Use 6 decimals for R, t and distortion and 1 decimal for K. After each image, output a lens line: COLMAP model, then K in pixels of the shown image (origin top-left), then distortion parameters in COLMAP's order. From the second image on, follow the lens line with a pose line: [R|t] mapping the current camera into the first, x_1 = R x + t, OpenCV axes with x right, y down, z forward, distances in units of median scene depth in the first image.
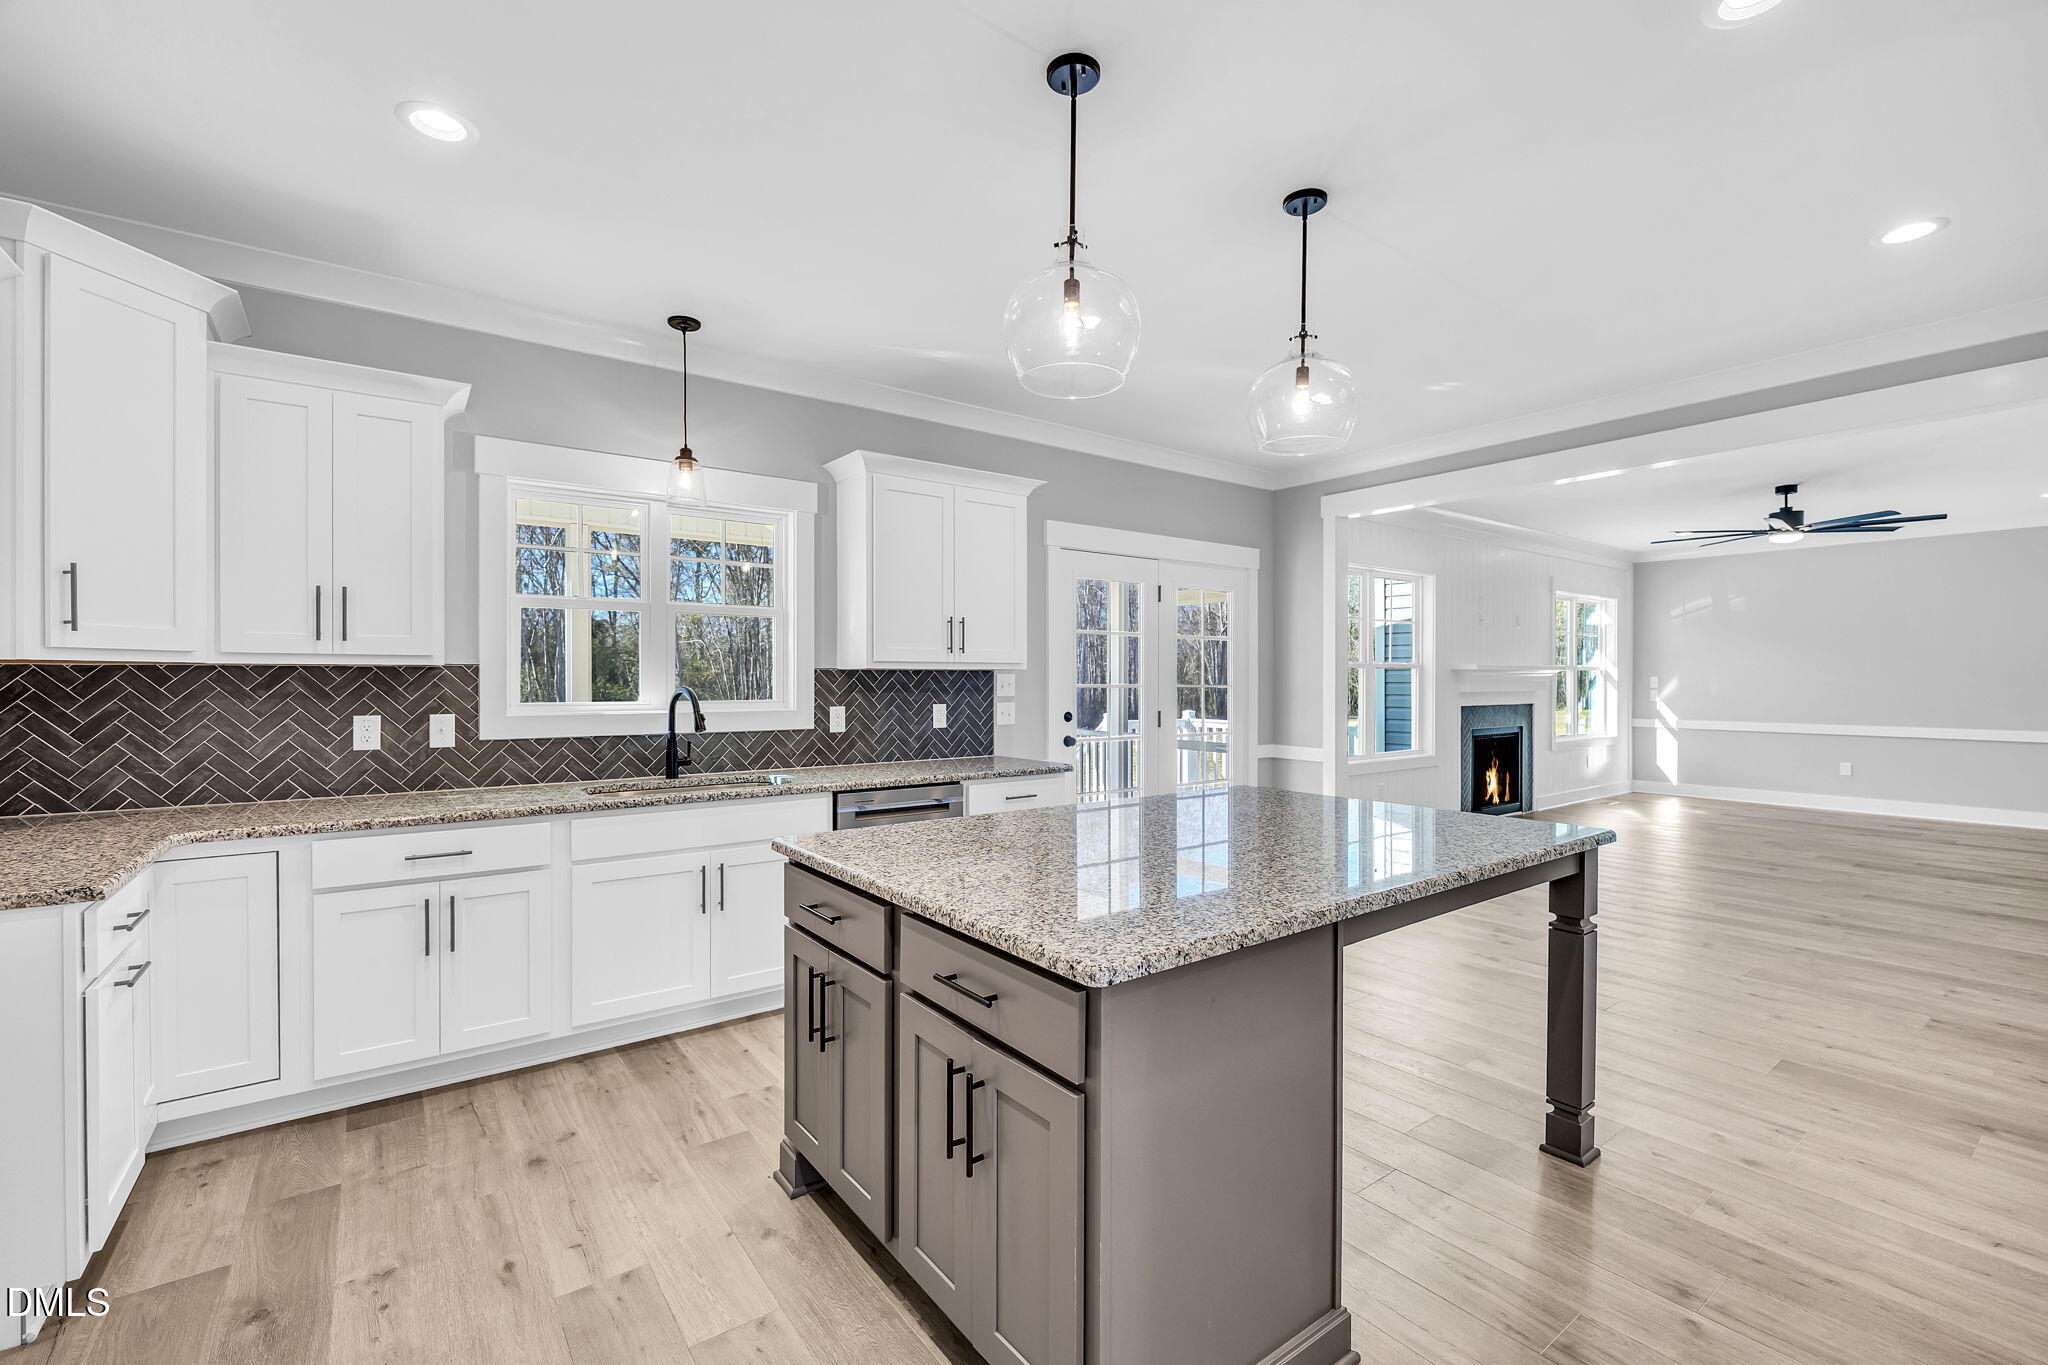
lens RADIAL K [[866.5, 0, 1003.6], [0, 866.5, 676.4], [0, 0, 1]] dist [-0.012160, 0.001067]
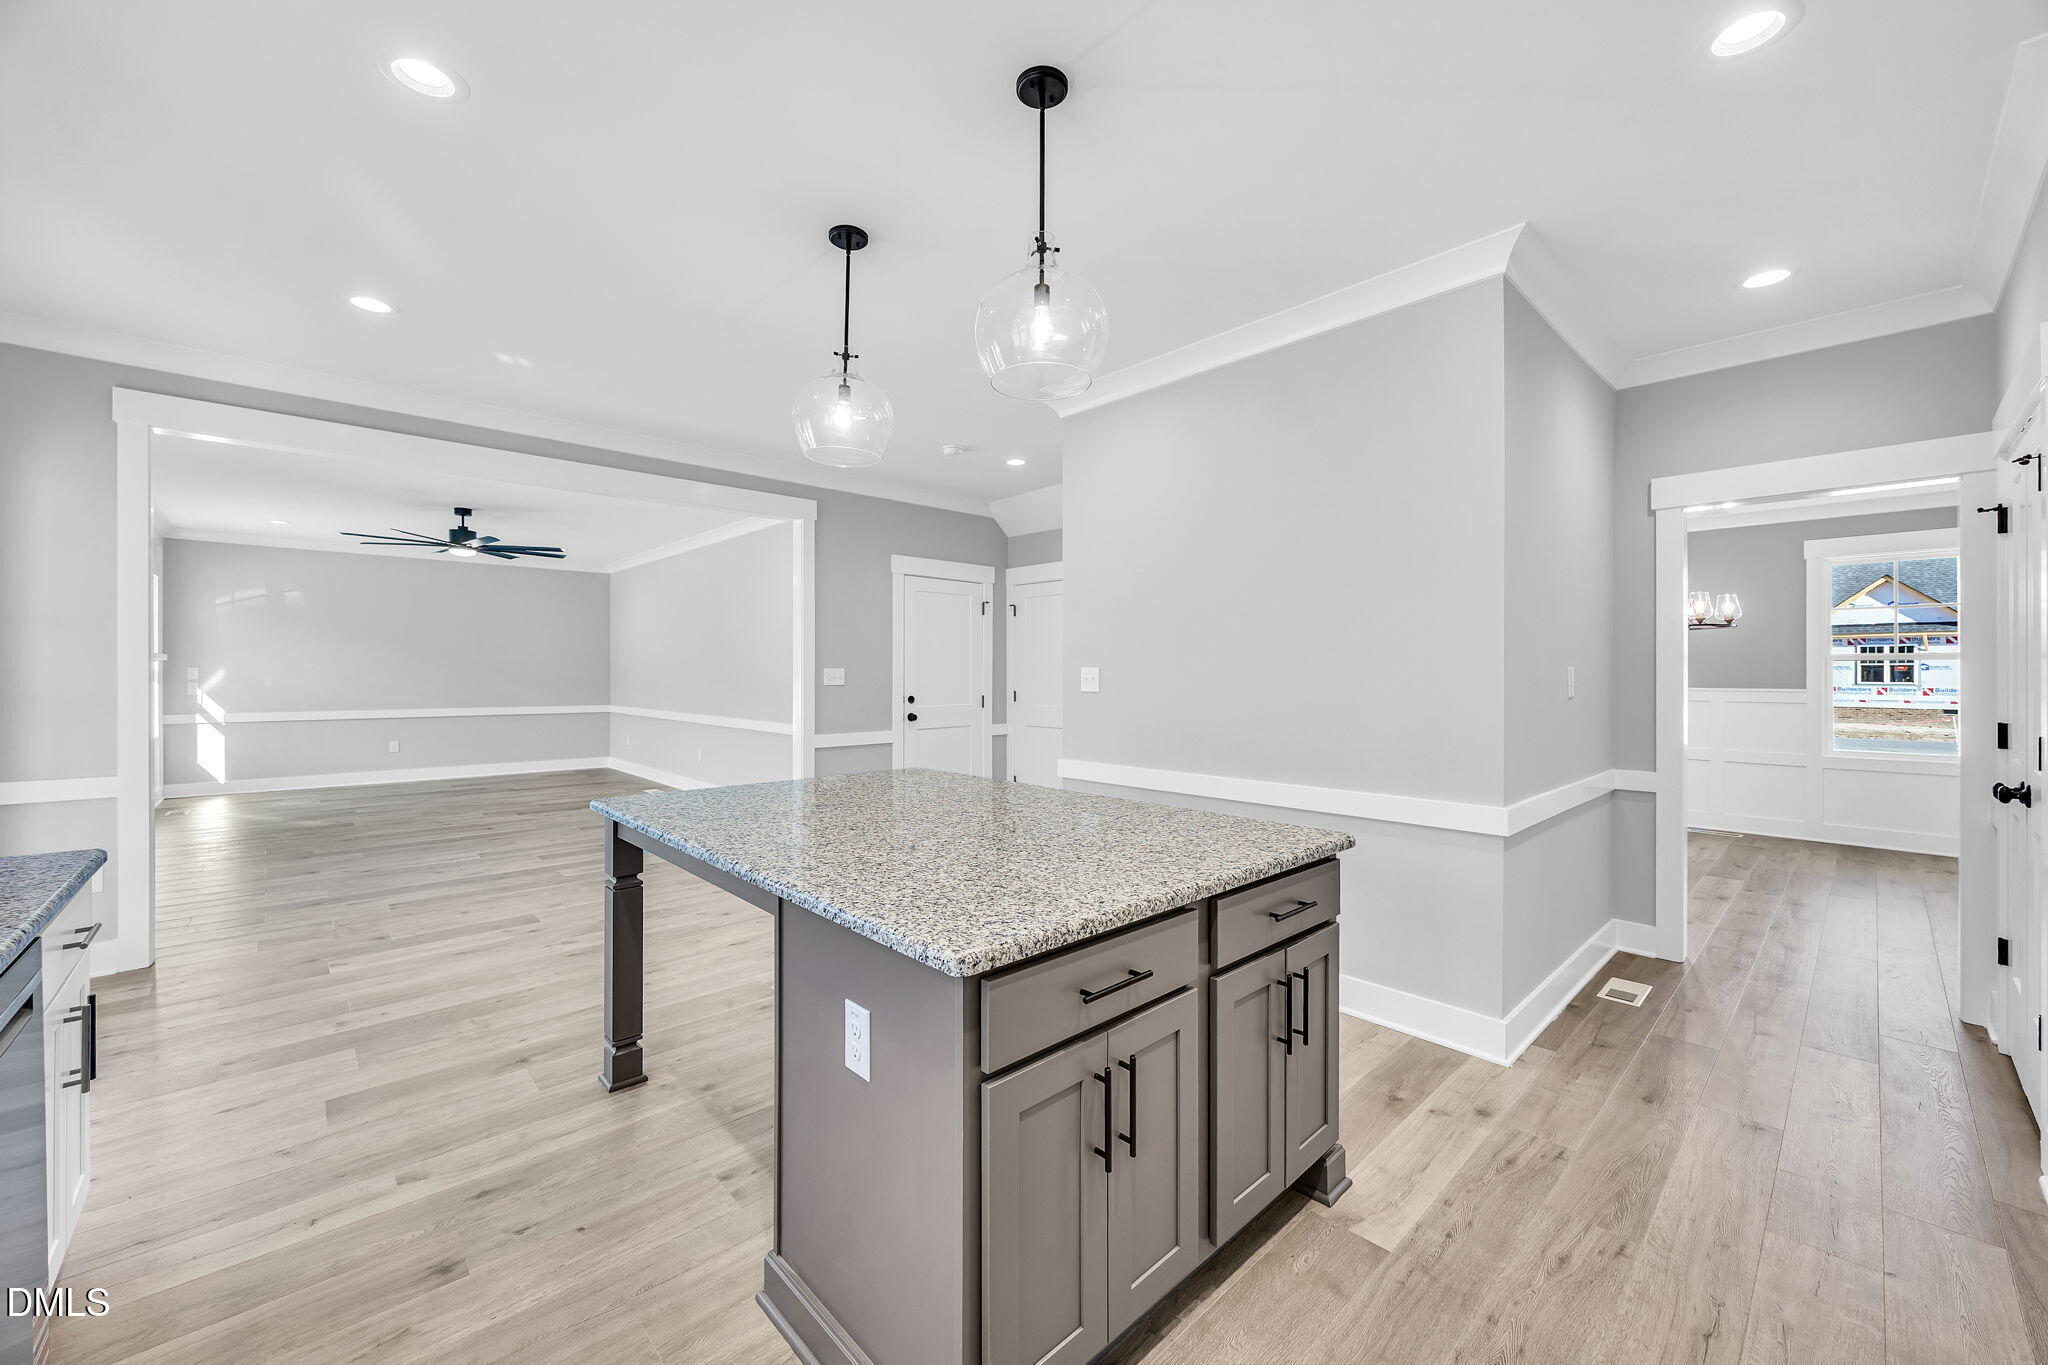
lens RADIAL K [[784.5, 0, 1025.4], [0, 784.5, 674.1], [0, 0, 1]] dist [-0.002493, -0.000093]
pose [[-0.129079, -0.003318, 0.991629, -0.203763], [-0.004245, 0.999987, 0.002794, 0.001141], [-0.991625, -0.003849, -0.129091, 0.273809]]
